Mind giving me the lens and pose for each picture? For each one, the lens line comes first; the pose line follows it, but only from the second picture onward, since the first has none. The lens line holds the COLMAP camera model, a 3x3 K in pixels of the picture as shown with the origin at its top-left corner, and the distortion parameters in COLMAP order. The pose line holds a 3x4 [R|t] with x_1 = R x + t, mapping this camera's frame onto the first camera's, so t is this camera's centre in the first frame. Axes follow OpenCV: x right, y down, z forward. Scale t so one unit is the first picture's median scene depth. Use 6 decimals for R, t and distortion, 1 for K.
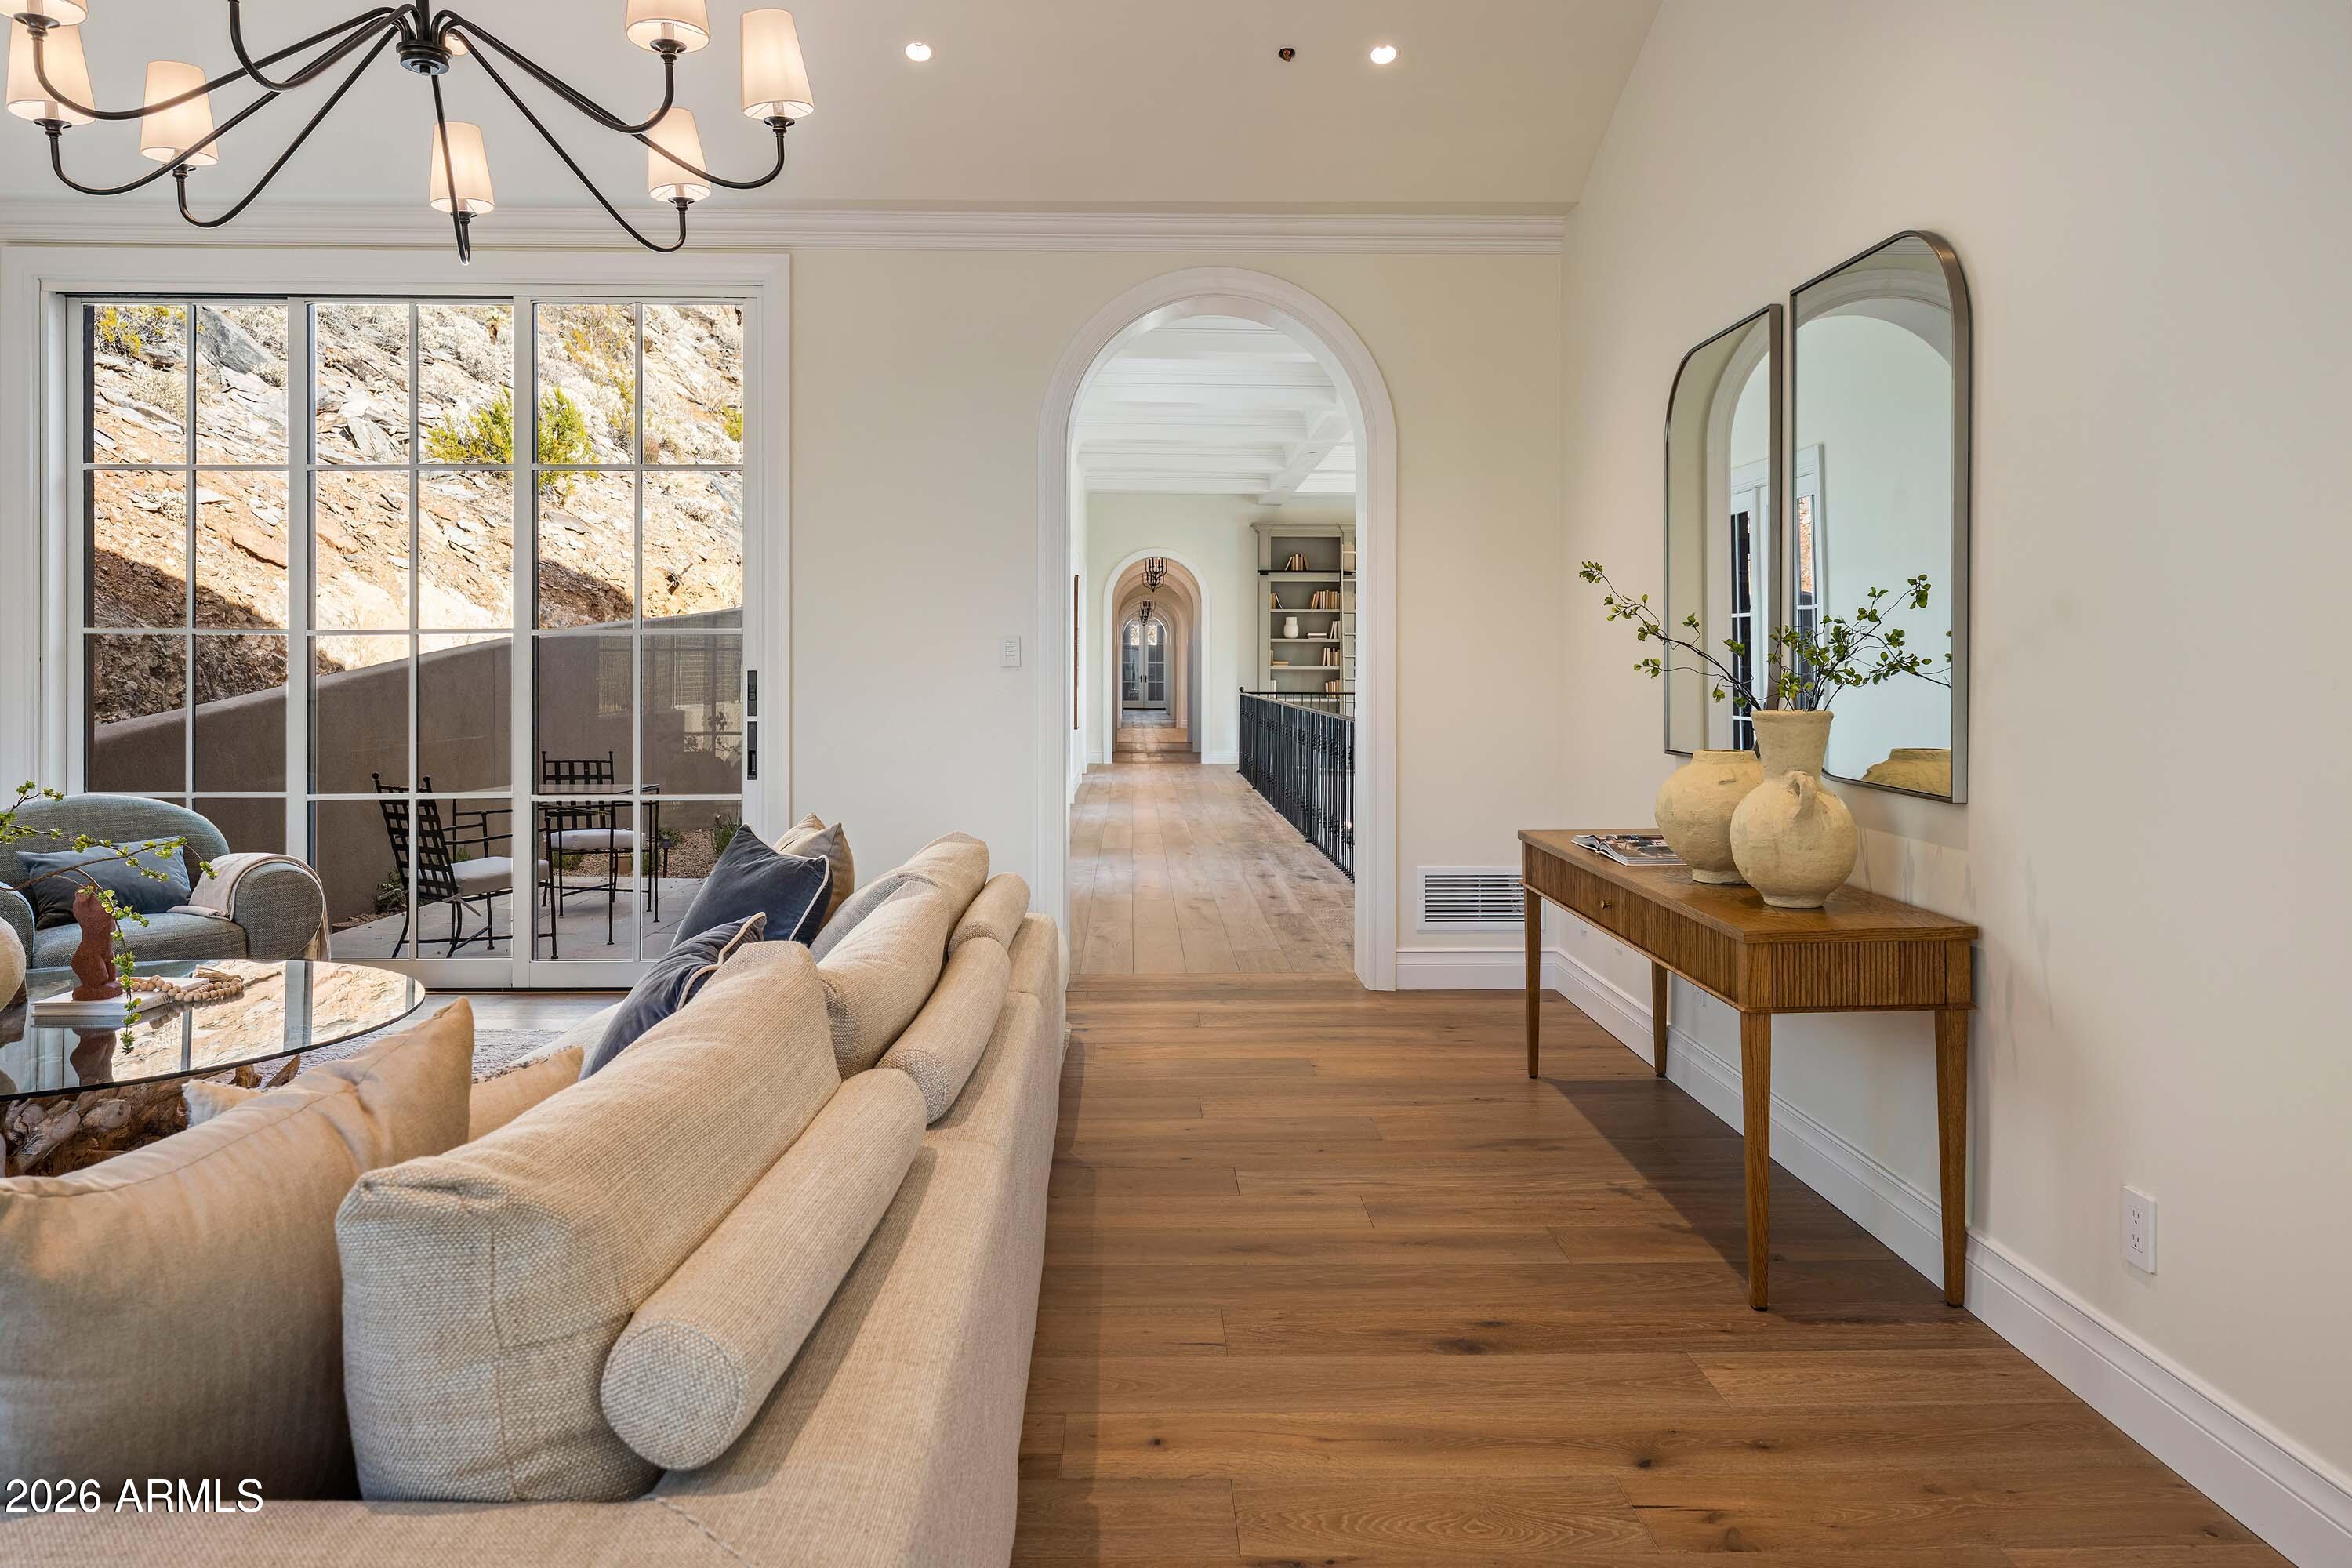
lens RADIAL K [[1599.3, 0, 1162.0], [0, 1599.3, 671.7], [0, 0, 1]] dist [0.001025, 0.000030]
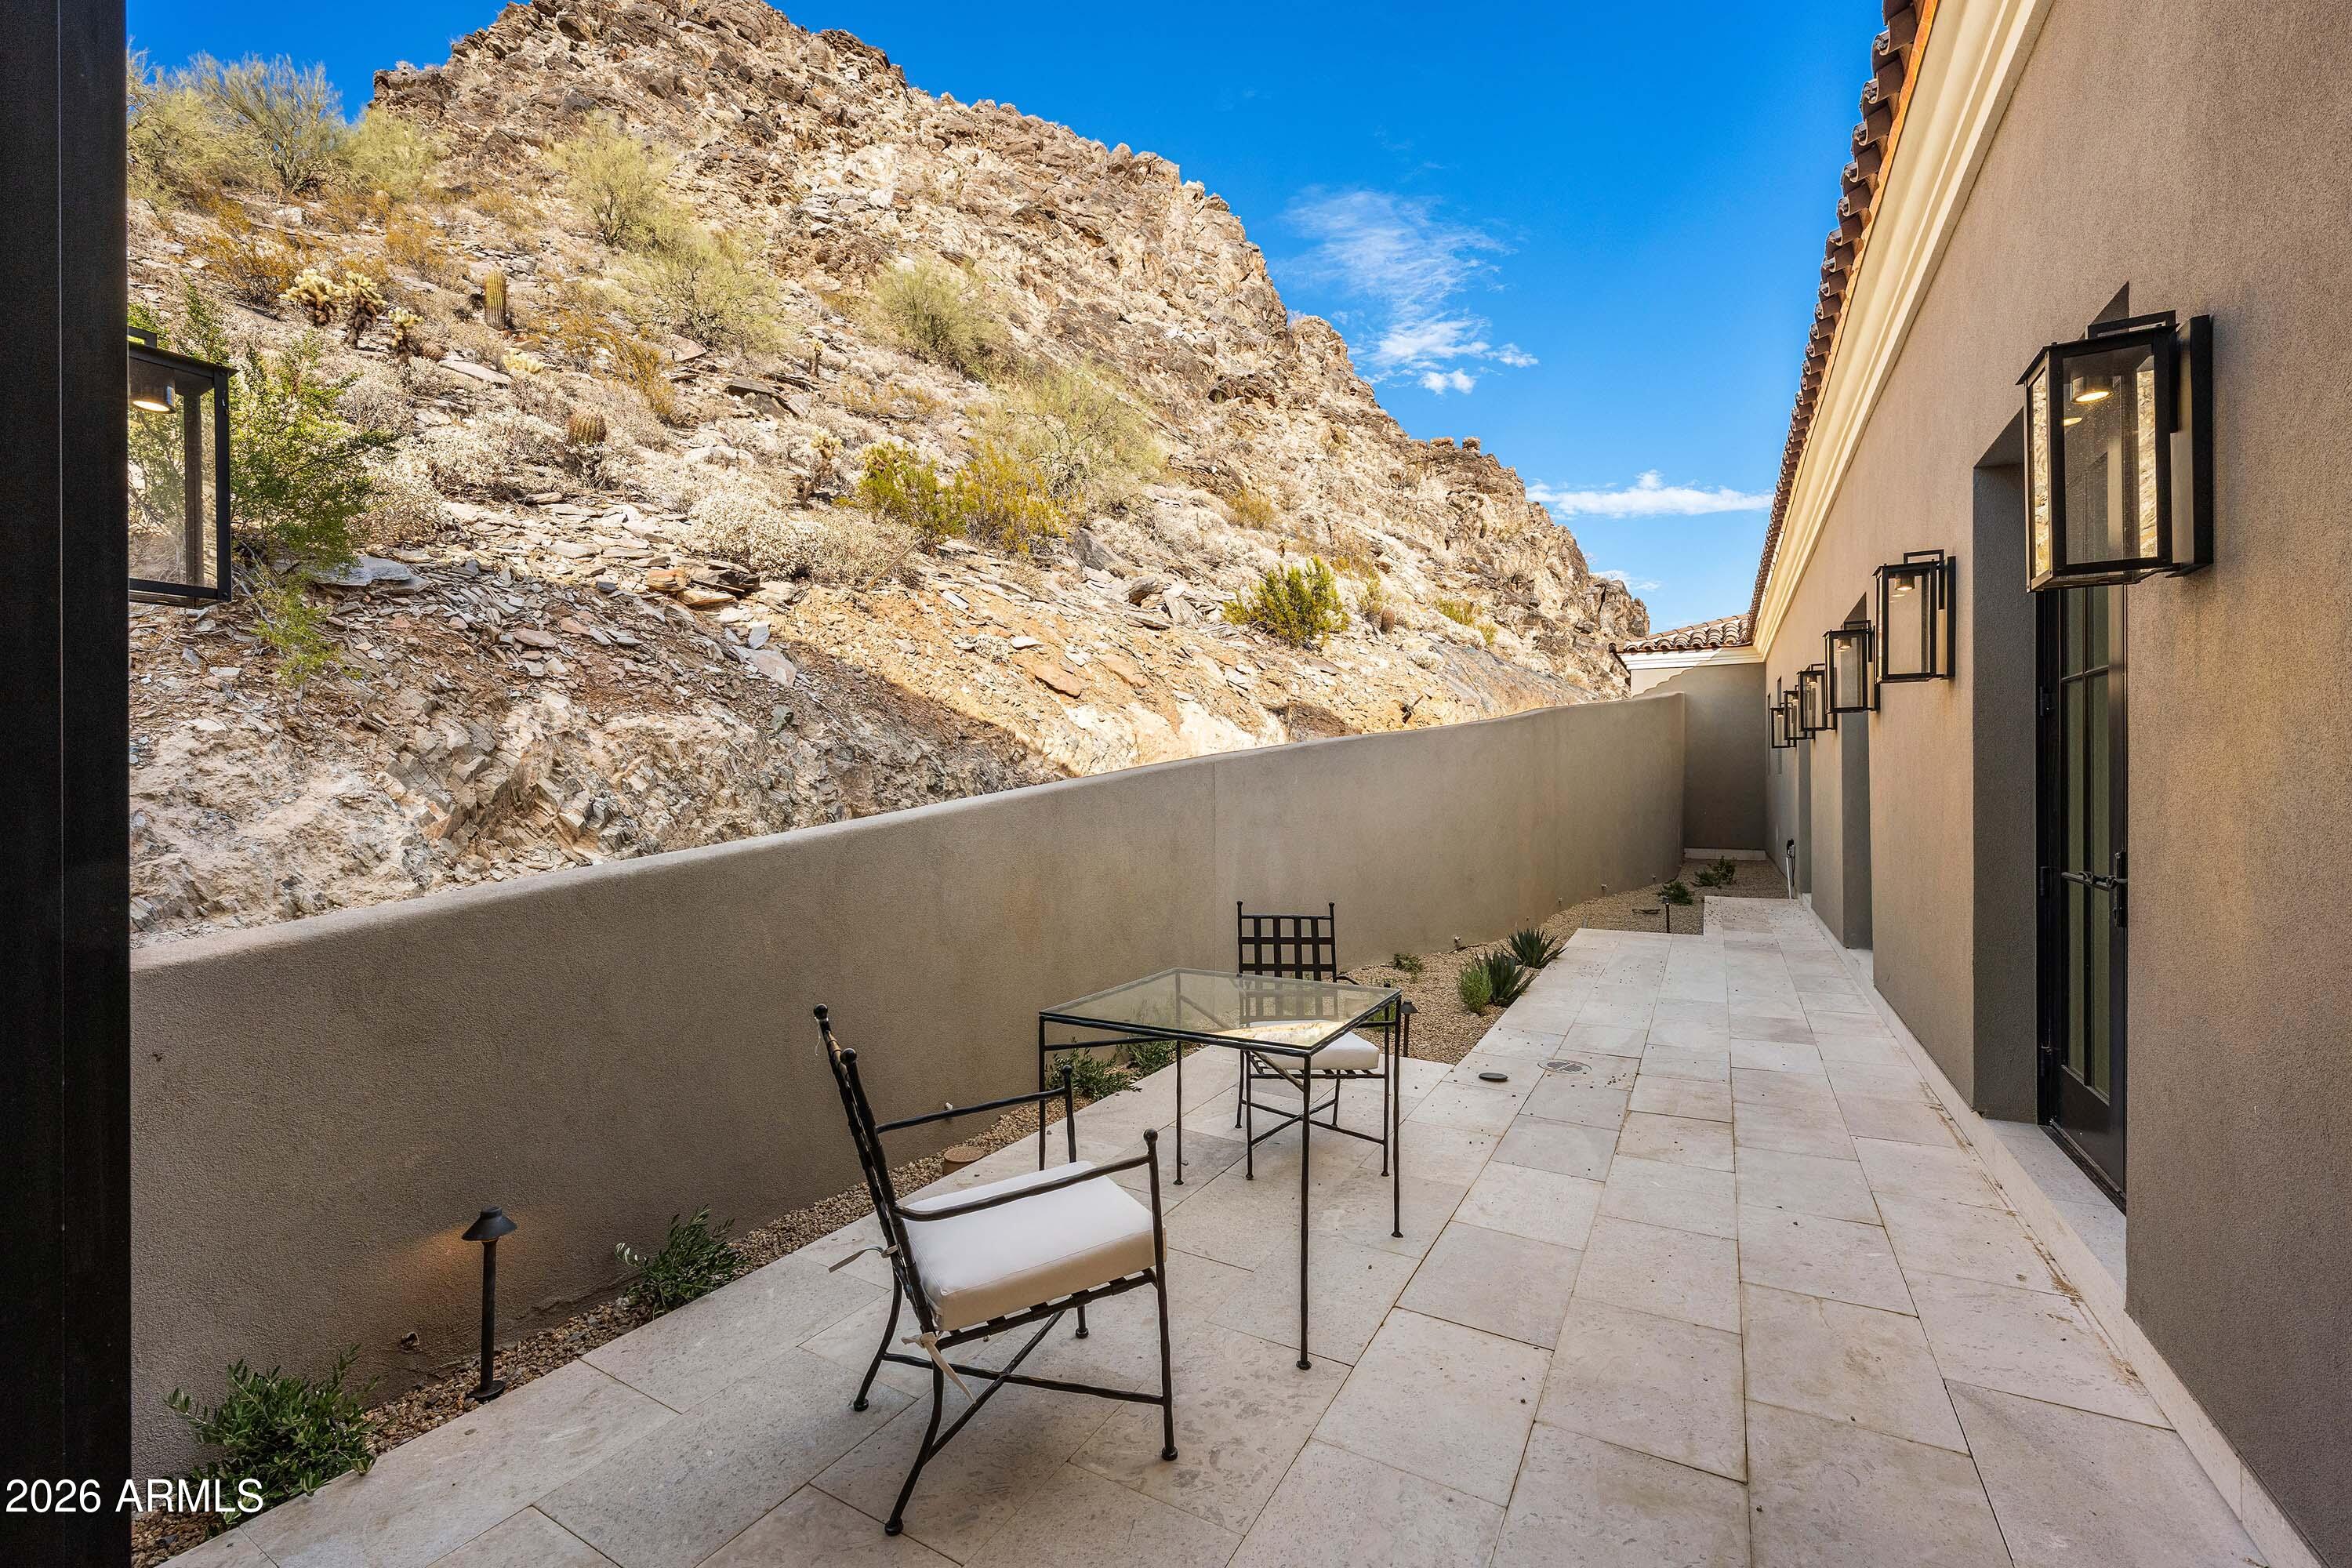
lens RADIAL K [[967.0, 0, 1170.9], [0, 967.0, 785.1], [0, 0, 1]] dist [0.000058, 0.000000]
pose [[0.861731, -0.002460, -0.507359, -0.120979], [0.002502, 0.999997, -0.000599, -0.001507], [0.507359, -0.000753, 0.861735, 0.382264]]
